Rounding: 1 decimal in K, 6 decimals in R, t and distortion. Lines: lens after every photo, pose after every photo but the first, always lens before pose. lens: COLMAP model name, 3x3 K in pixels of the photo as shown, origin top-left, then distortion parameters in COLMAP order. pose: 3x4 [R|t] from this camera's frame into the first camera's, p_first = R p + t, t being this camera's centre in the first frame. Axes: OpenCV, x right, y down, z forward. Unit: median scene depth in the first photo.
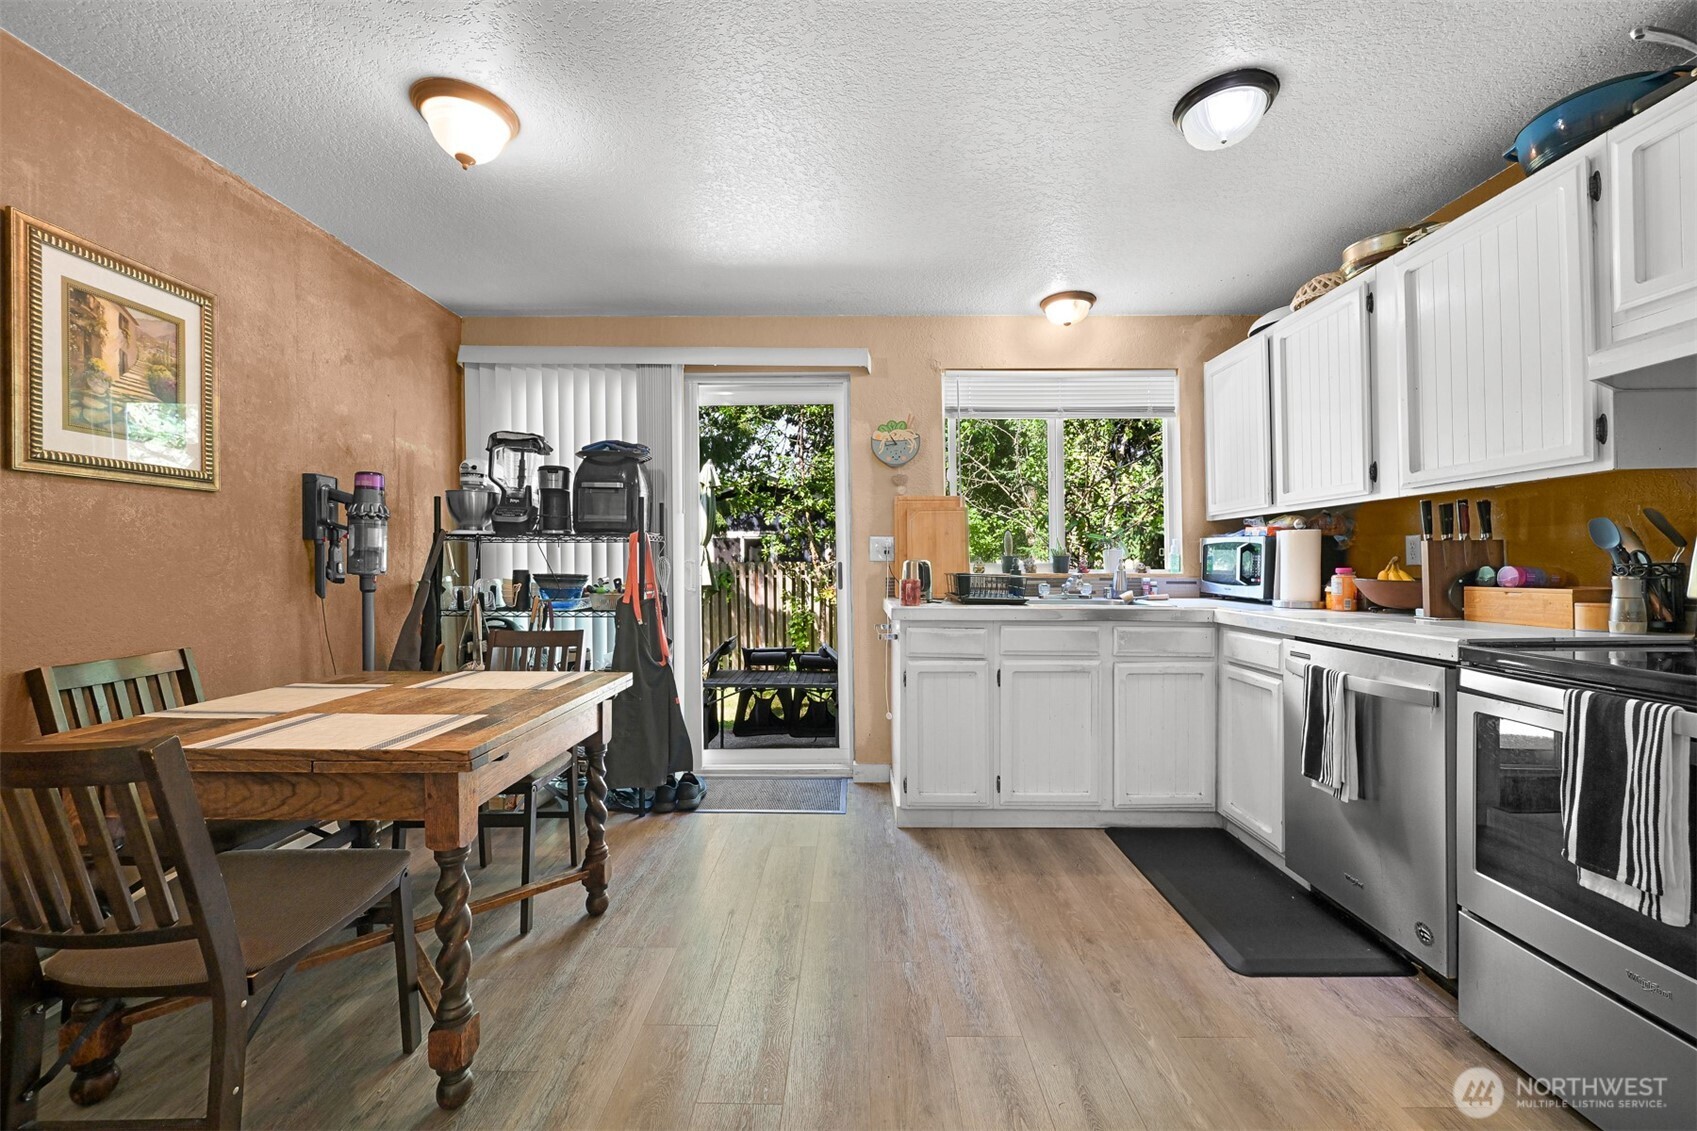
lens RADIAL K [[674.6, 0, 847.1], [0, 674.6, 569.0], [0, 0, 1]] dist [-0.001795, -0.000709]
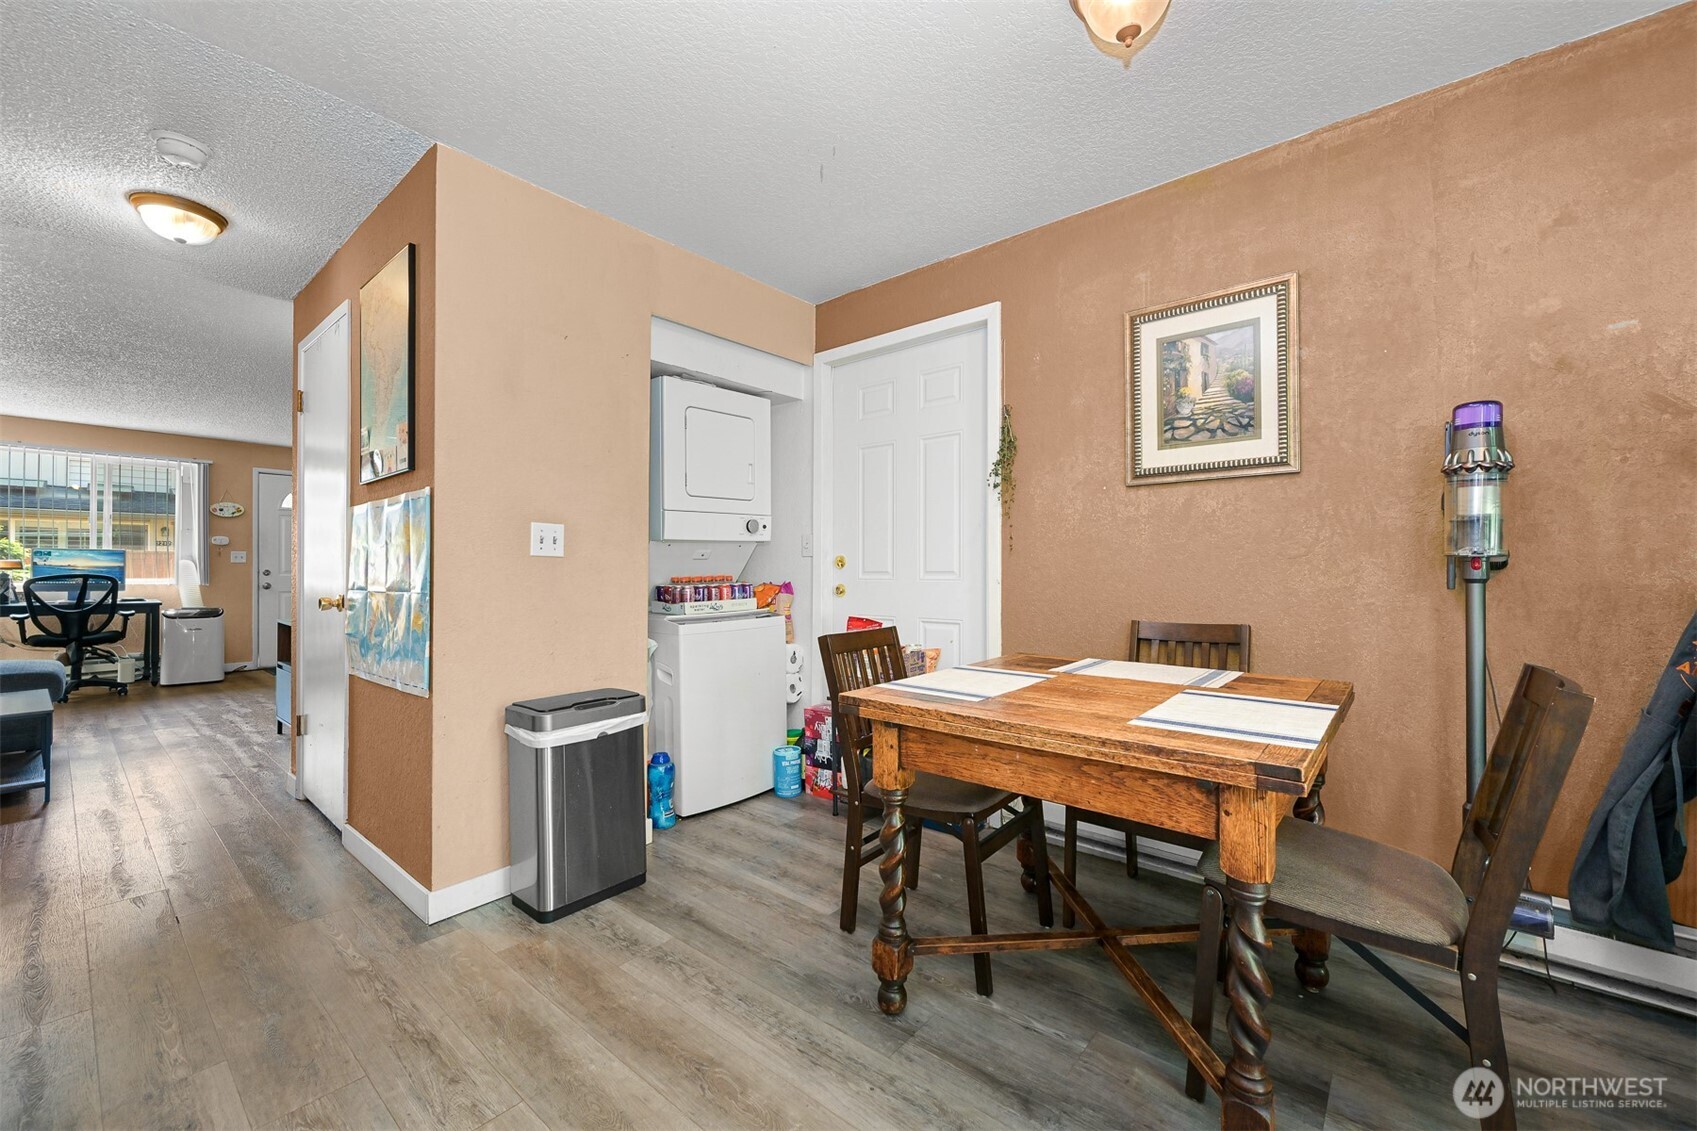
lens RADIAL K [[674.6, 0, 850.1], [0, 674.6, 565.0], [0, 0, 1]] dist [-0.001795, -0.000709]
pose [[-0.635483, 0.003031, -0.772109, 0.196005], [0.001141, 0.999995, 0.002987, 0.014110], [0.772114, 0.001017, -0.635483, 0.926112]]
